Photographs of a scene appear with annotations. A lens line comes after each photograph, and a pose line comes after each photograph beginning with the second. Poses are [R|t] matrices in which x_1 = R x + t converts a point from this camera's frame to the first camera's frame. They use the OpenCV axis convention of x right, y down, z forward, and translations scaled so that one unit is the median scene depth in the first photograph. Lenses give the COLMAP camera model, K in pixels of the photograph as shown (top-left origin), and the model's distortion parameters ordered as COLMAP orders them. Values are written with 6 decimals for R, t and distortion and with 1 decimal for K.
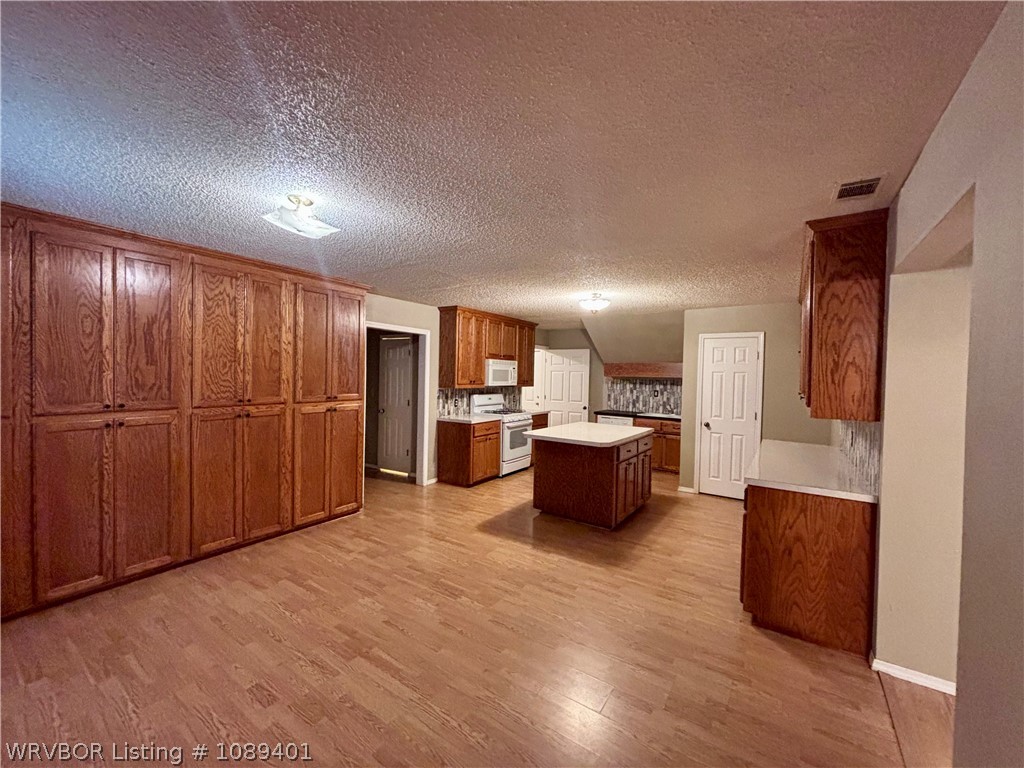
lens RADIAL K [[418.1, 0, 506.5], [0, 418.1, 384.7], [0, 0, 1]] dist [-0.001080, -0.000748]
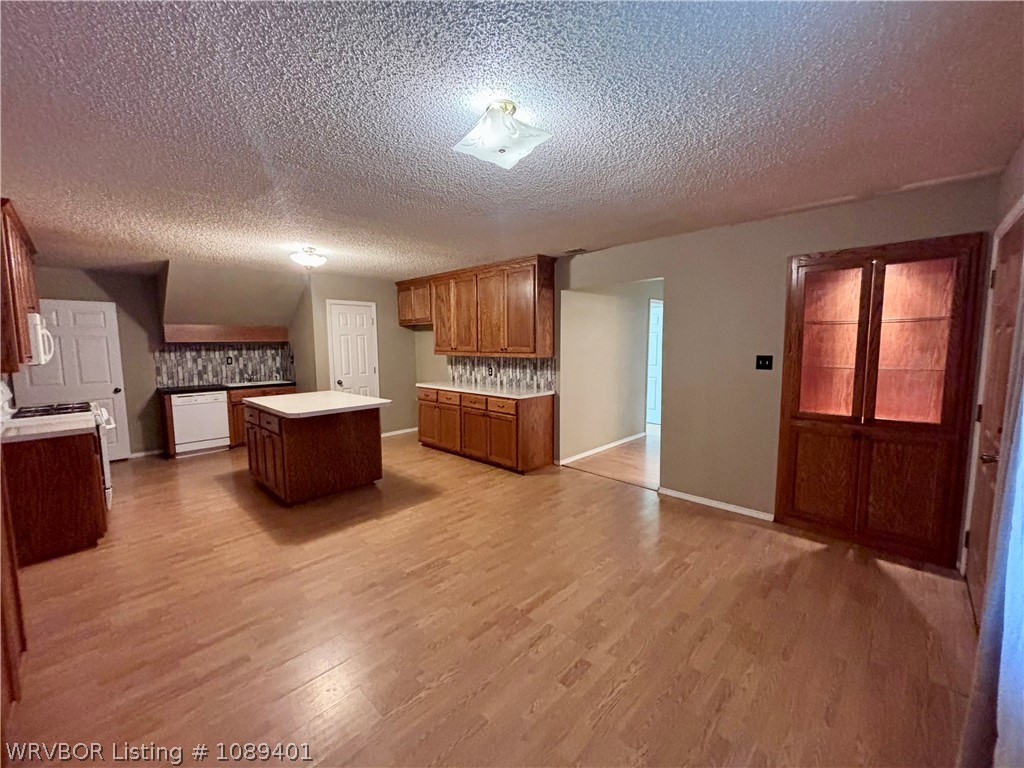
lens RADIAL K [[418.1, 0, 506.5], [0, 418.1, 384.7], [0, 0, 1]] dist [-0.001080, -0.000748]
pose [[0.179131, -0.134291, 0.974617, -0.791275], [0.042356, 0.990774, 0.128732, -0.034109], [-0.982913, 0.018220, 0.183167, 0.515469]]
